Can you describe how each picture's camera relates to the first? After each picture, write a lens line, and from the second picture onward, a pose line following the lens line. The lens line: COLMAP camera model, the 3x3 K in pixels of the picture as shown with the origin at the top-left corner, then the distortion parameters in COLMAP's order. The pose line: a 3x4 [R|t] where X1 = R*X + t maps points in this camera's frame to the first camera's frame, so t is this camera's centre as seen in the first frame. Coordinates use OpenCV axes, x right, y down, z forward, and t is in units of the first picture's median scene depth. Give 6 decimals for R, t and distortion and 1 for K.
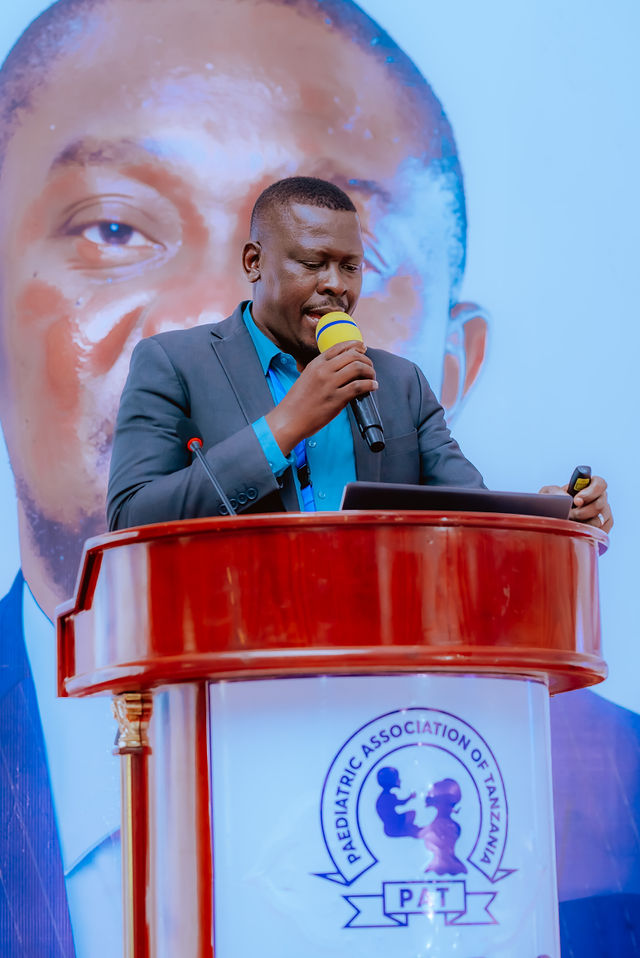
lens RADIAL K [[2782.2, 0, 283.4], [0, 2782.2, 478.9], [0, 0, 1]] dist [-0.003038, -0.291197]
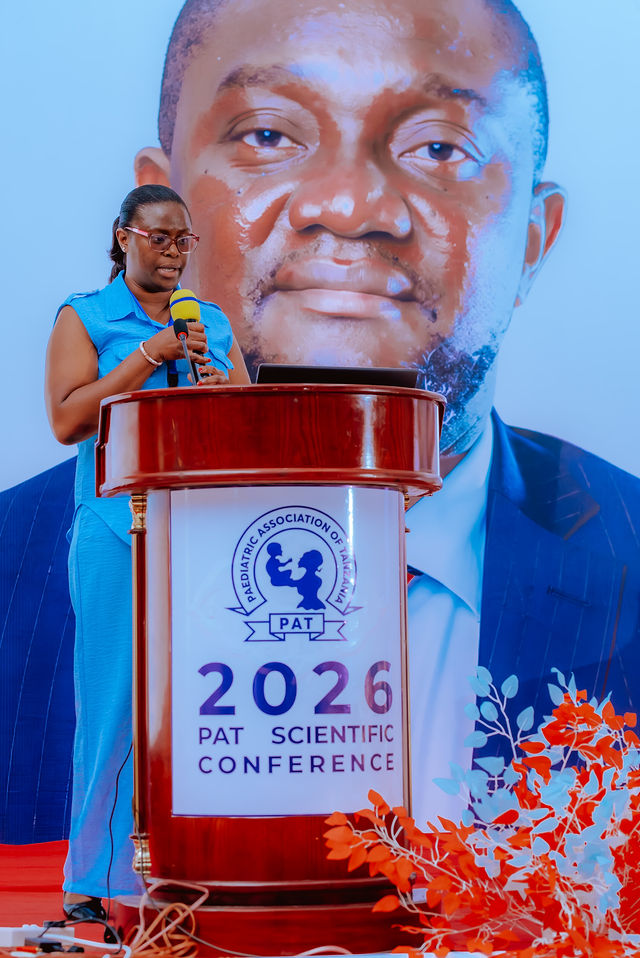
lens RADIAL K [[2896.9, 0, 354.9], [0, 2896.9, 478.8], [0, 0, 1]] dist [-0.032150, 0.653014]
pose [[0.987743, 0.000672, -0.156086, 0.196804], [0.012380, 0.996503, 0.082636, -0.040486], [0.155595, -0.083556, 0.984281, -0.363617]]
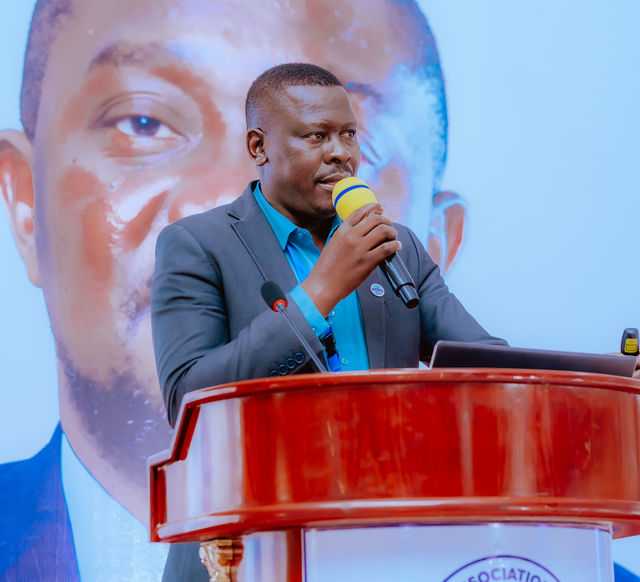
lens RADIAL K [[2243.4, 0, 302.9], [0, 2243.4, 291.5], [0, 0, 1]] dist [-0.002095, -0.554325]
pose [[0.998716, 0.010639, 0.049520, -0.040965], [-0.009320, 0.999598, -0.026780, 0.003129], [-0.049785, 0.026284, 0.998414, 0.085981]]
